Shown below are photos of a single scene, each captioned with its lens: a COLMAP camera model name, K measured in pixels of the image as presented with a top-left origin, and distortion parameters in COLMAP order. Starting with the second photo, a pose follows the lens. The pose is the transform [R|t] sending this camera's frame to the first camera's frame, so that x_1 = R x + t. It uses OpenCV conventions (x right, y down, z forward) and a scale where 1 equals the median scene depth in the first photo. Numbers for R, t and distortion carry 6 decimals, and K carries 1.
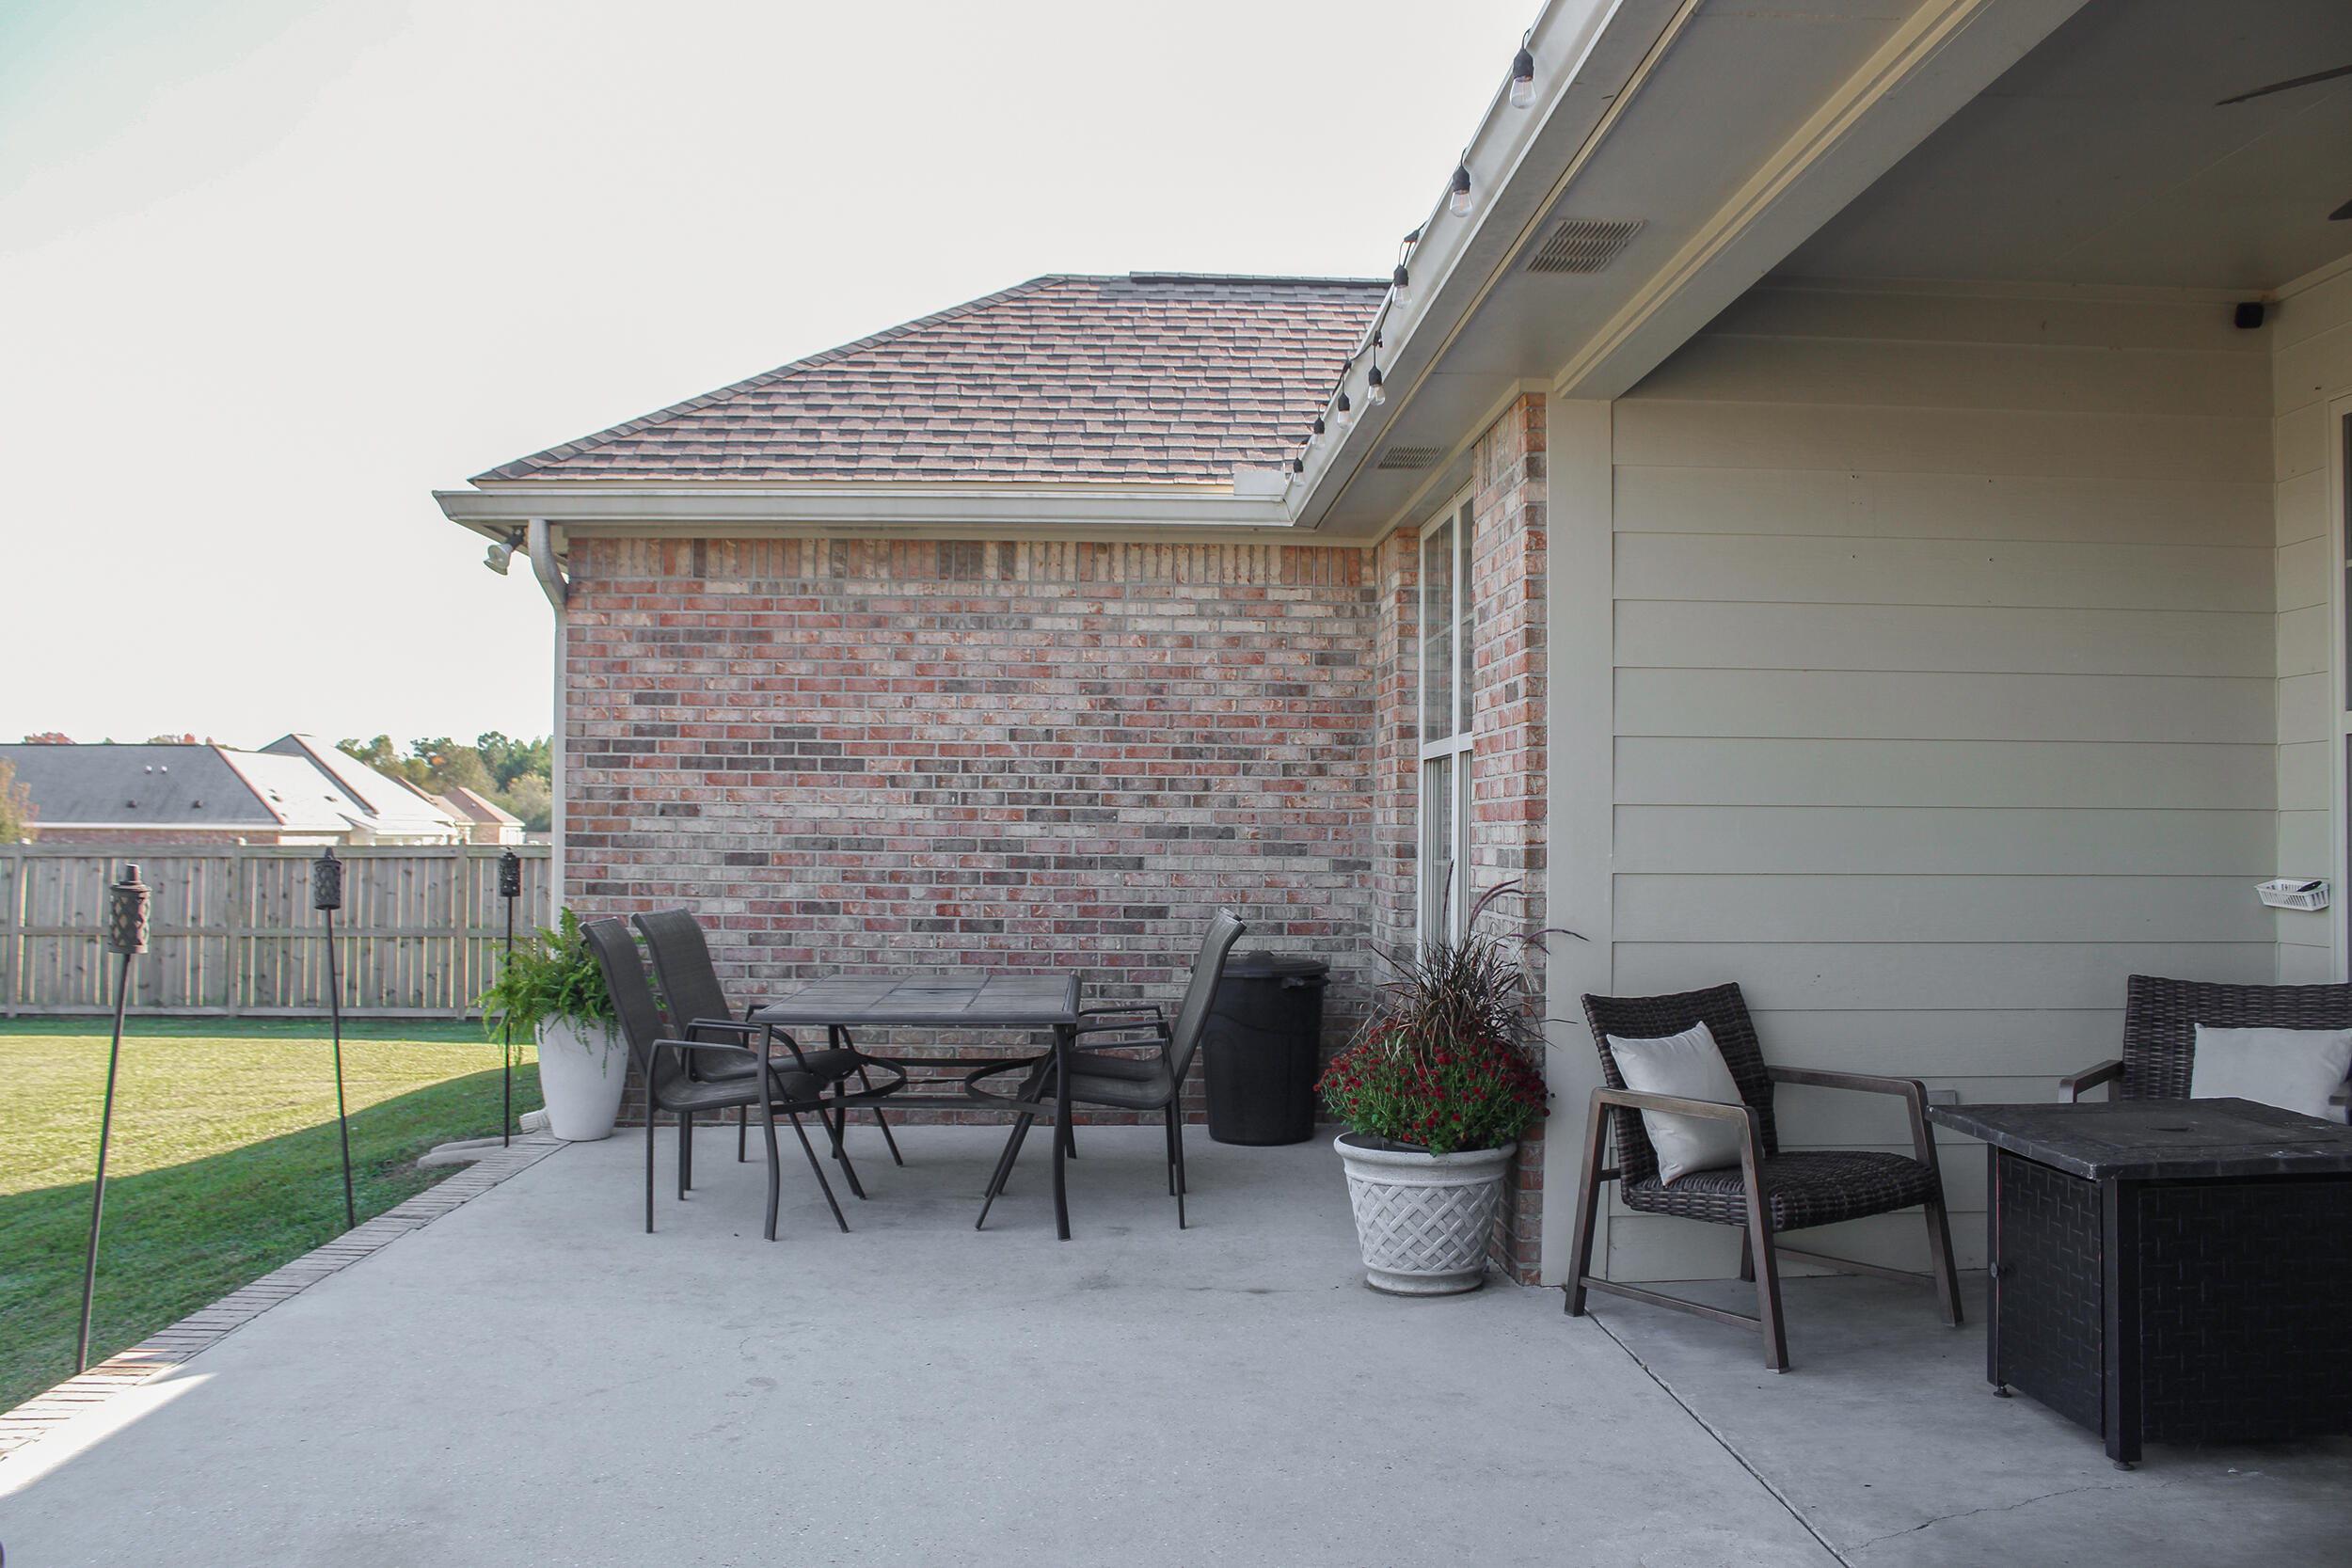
lens RADIAL K [[1944.1, 0, 1167.3], [0, 1944.1, 784.4], [0, 0, 1]] dist [-0.150251, 0.126905]
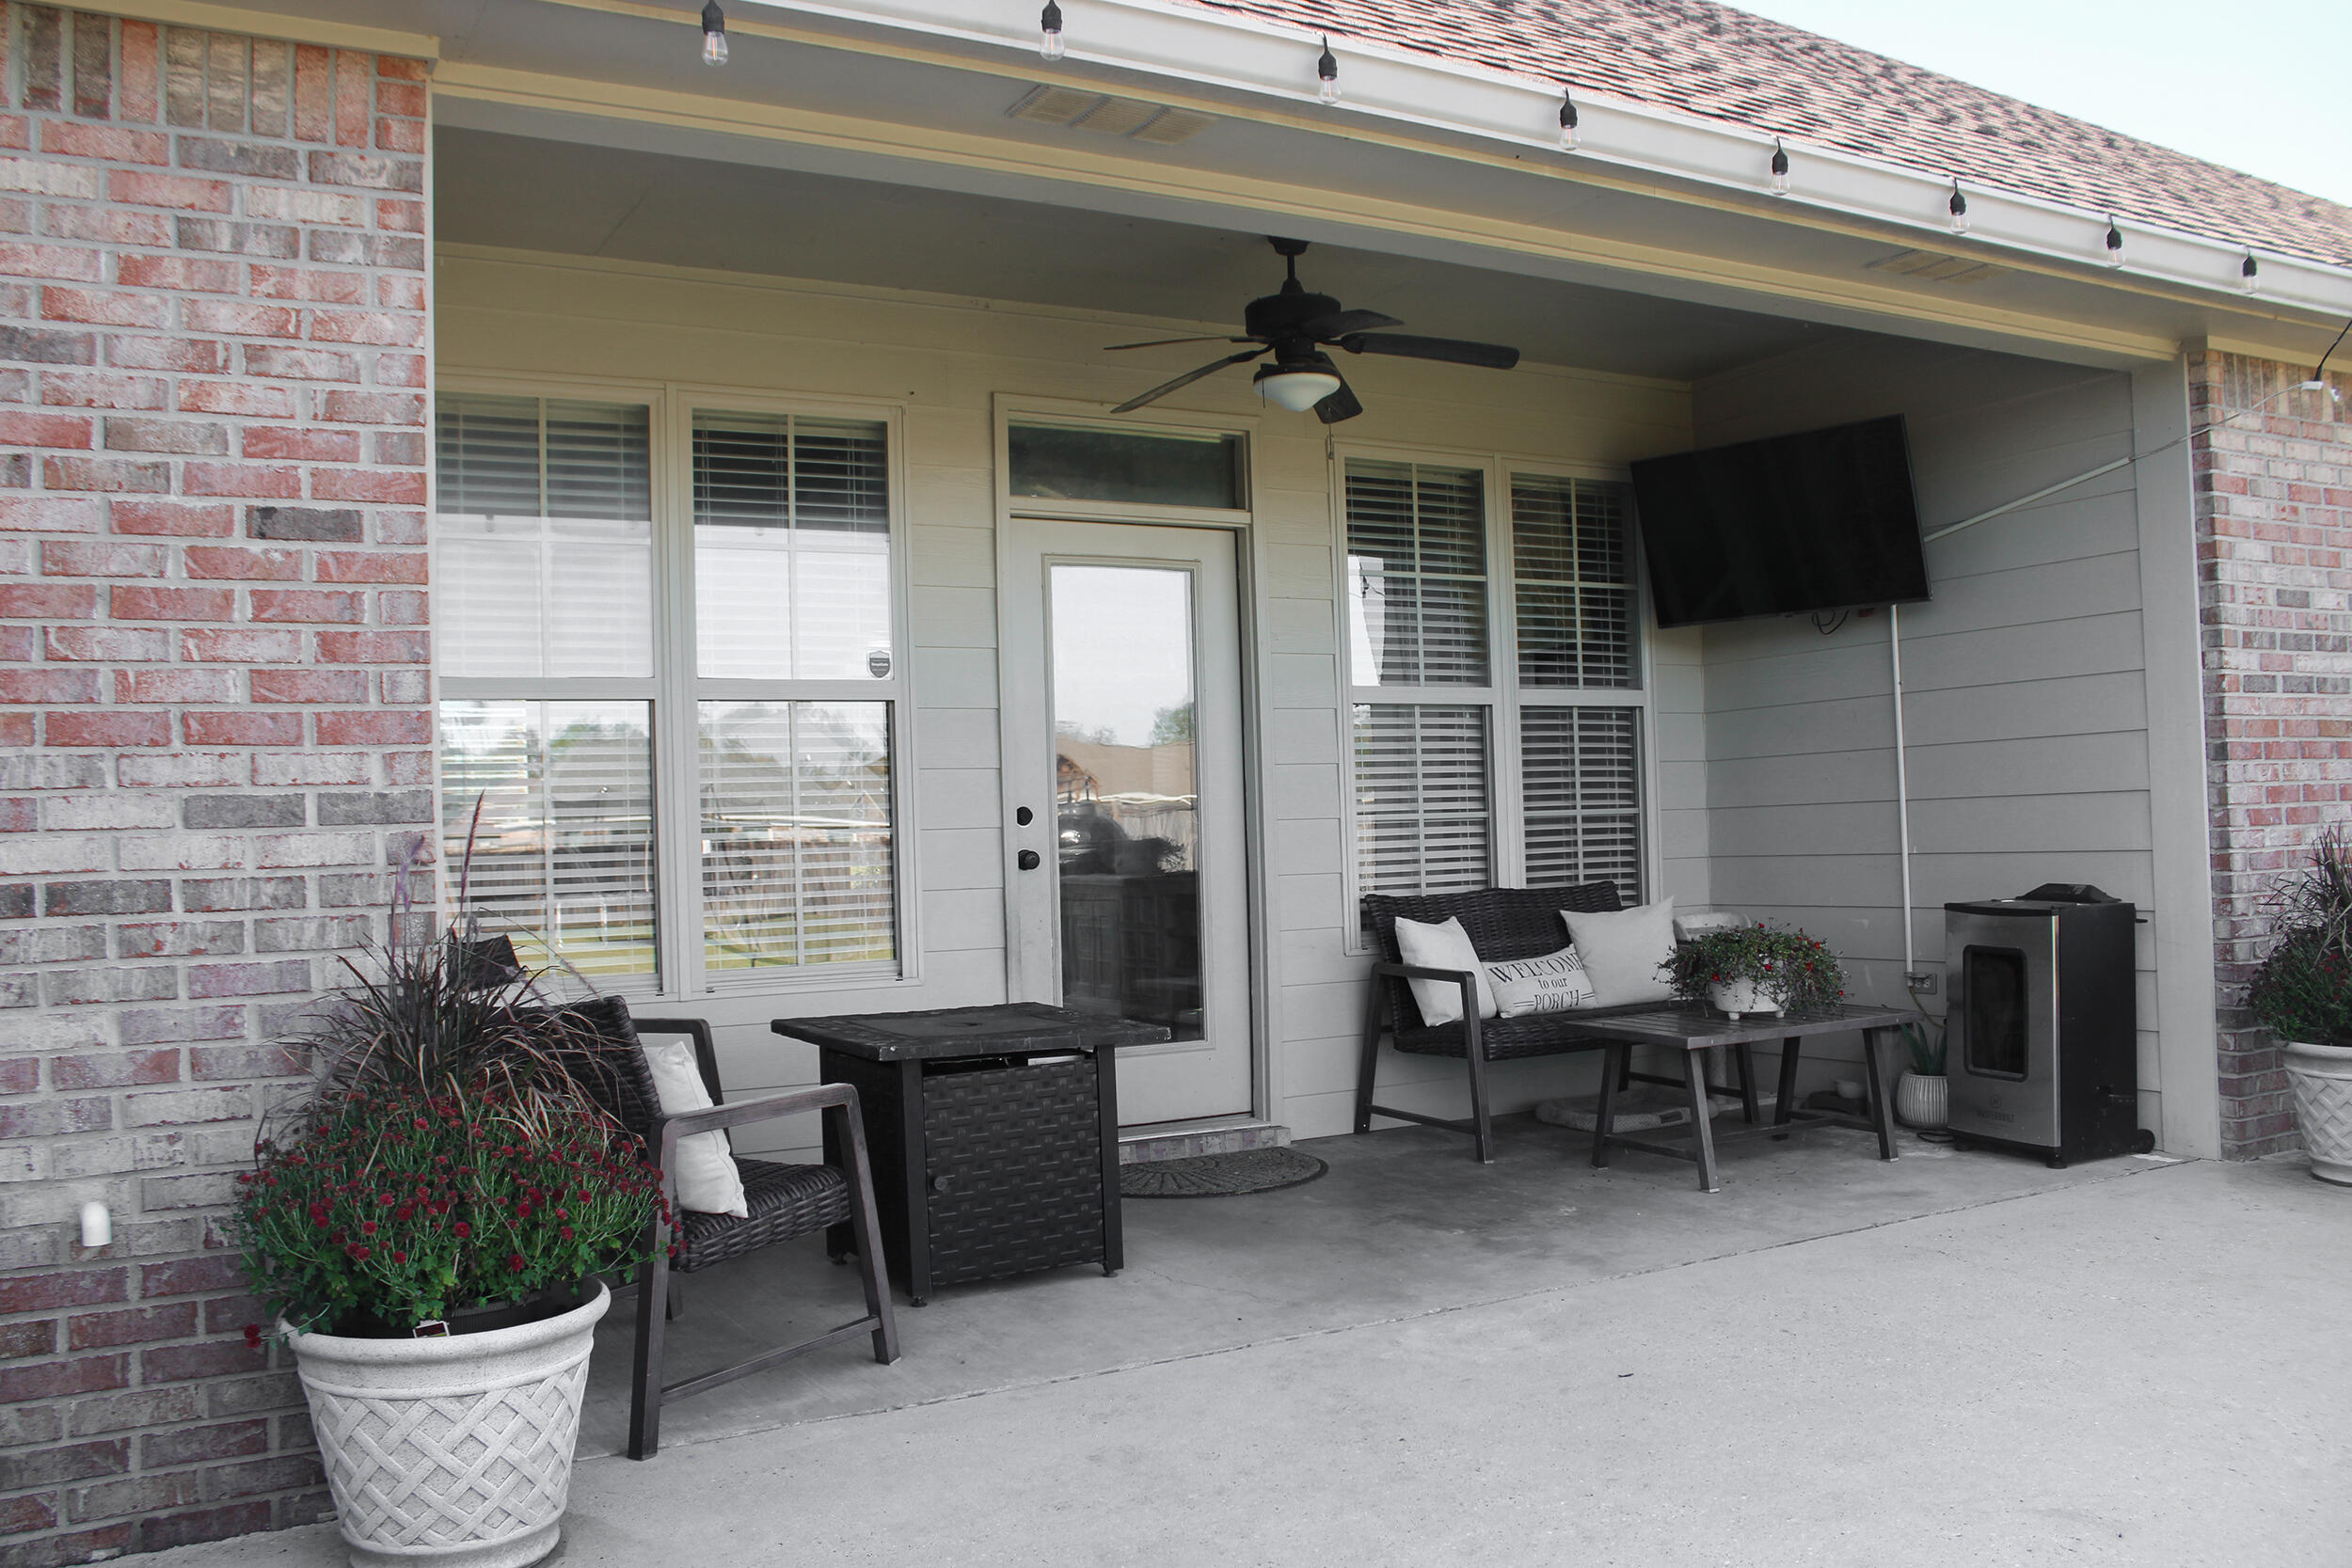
lens RADIAL K [[1944.1, 0, 1161.3], [0, 1944.1, 790.6], [0, 0, 1]] dist [-0.150251, 0.126905]
pose [[-0.472033, 0.014412, 0.881463, -0.675013], [-0.017528, 0.999515, -0.025728, 0.061147], [-0.881406, -0.027595, -0.471552, 1.570845]]
